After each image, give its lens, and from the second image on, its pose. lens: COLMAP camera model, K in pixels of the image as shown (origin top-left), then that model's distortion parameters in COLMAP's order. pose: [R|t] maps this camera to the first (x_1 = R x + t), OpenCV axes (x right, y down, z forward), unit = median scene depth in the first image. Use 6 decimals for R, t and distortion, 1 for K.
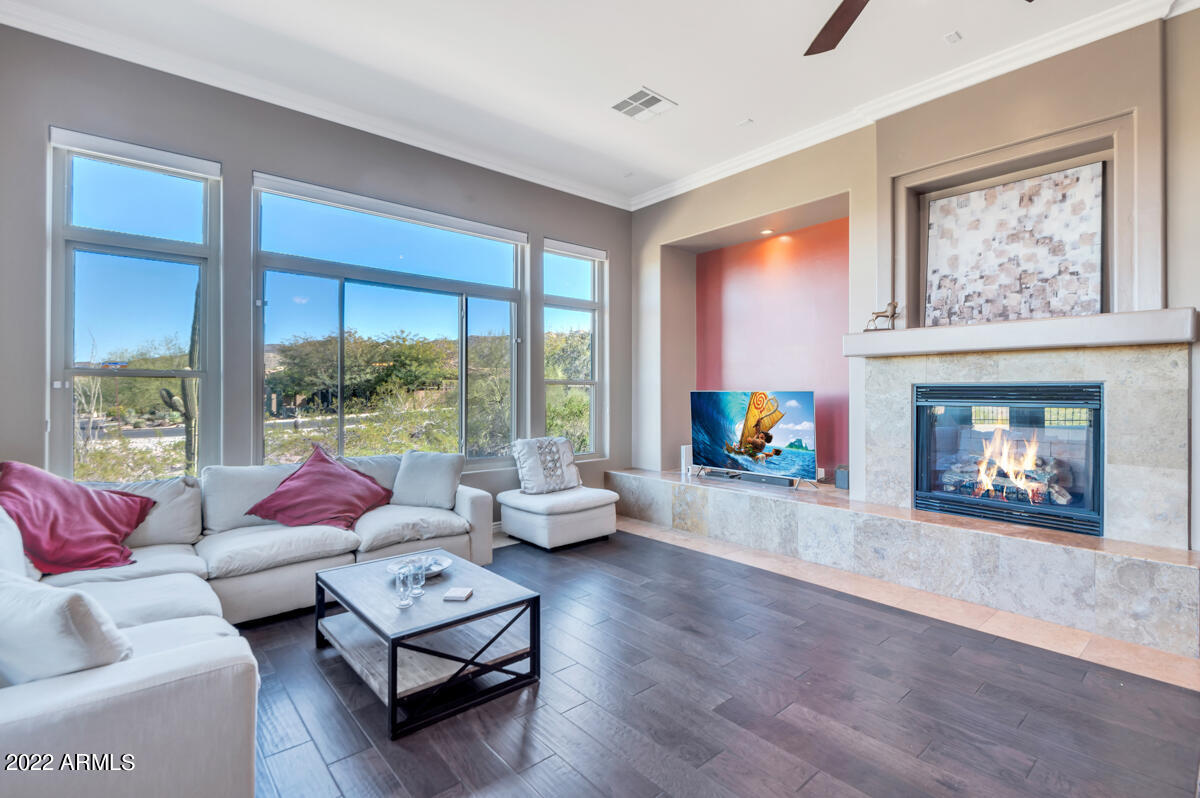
lens RADIAL K [[560.9, 0, 605.8], [0, 560.9, 394.9], [0, 0, 1]] dist [0.001086, -0.003347]
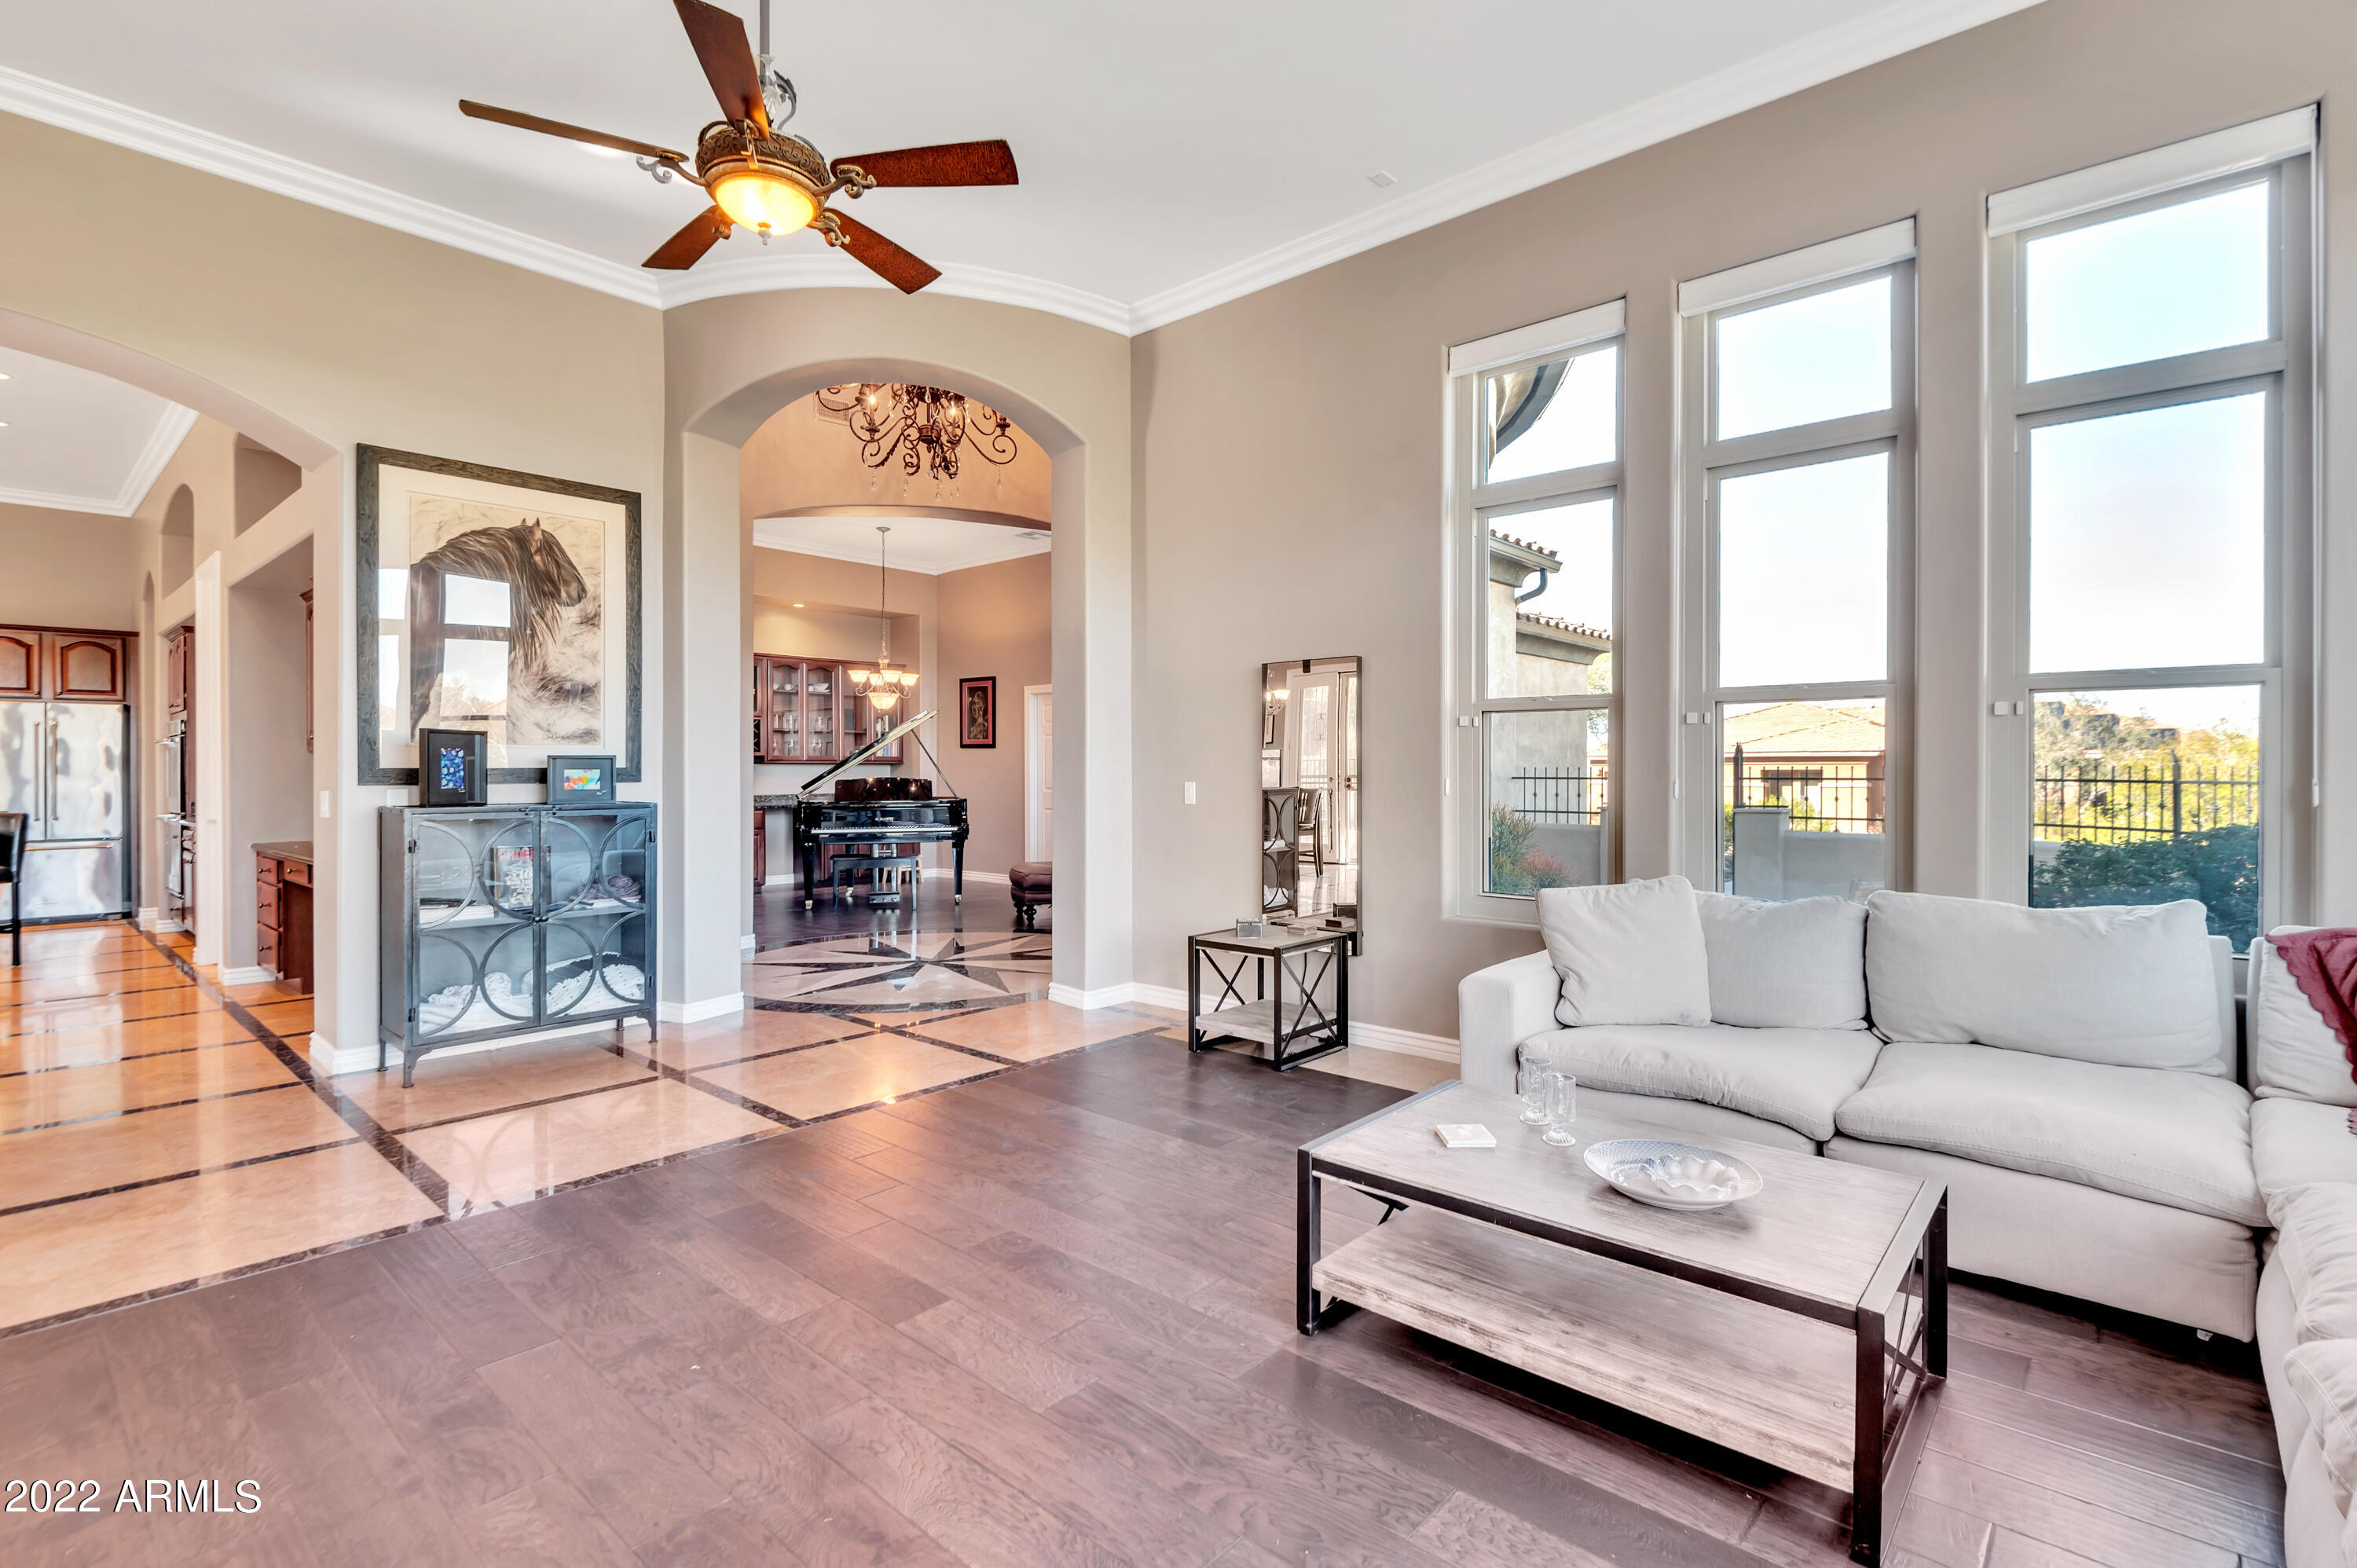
lens RADIAL K [[1101.7, 0, 1209.5], [0, 1101.7, 773.7], [0, 0, 1]] dist [0.001086, -0.003347]
pose [[-0.989459, 0.002309, -0.144798, 0.056659], [0.001481, 0.999982, 0.005821, 0.027171], [0.144808, 0.005545, -0.989444, 1.255437]]
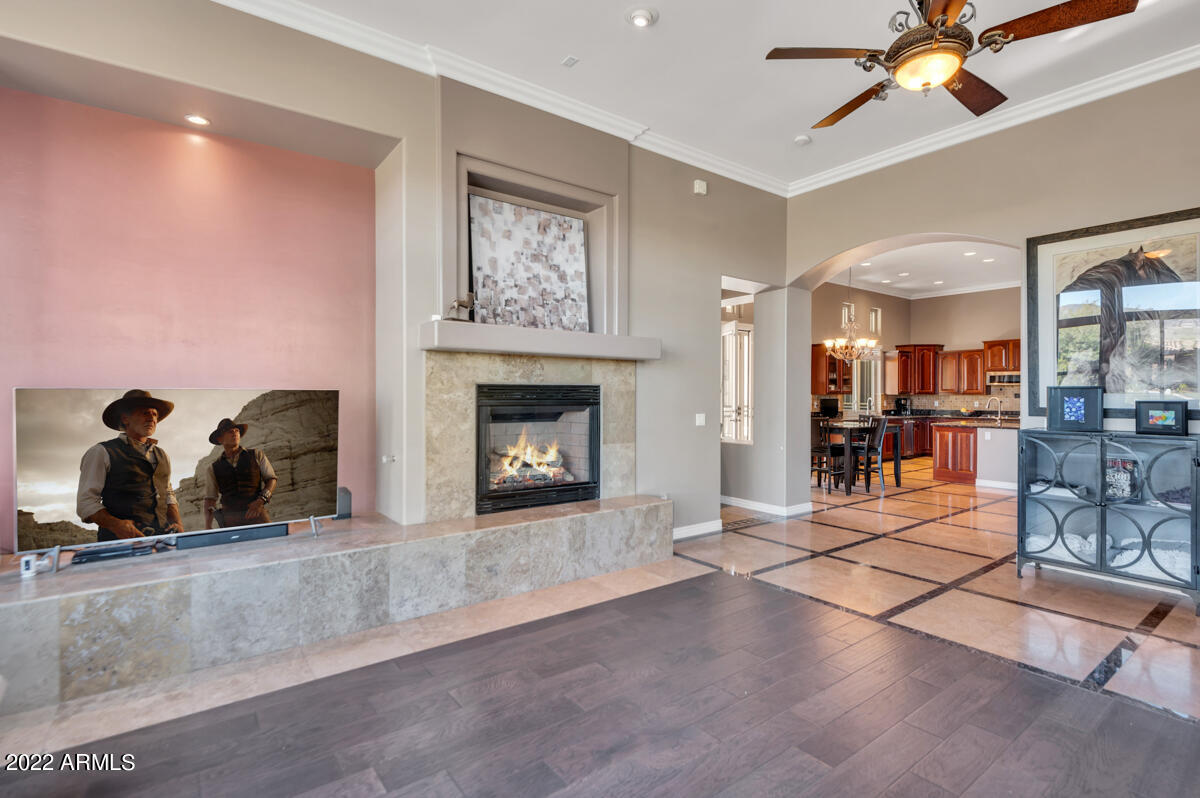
lens RADIAL K [[560.9, 0, 603.5], [0, 560.9, 396.0], [0, 0, 1]] dist [0.001086, -0.003347]
pose [[0.056275, -0.004266, 0.998406, -0.403648], [0.001630, 0.999990, 0.004181, -0.001700], [-0.998414, 0.001392, 0.056281, 0.778985]]
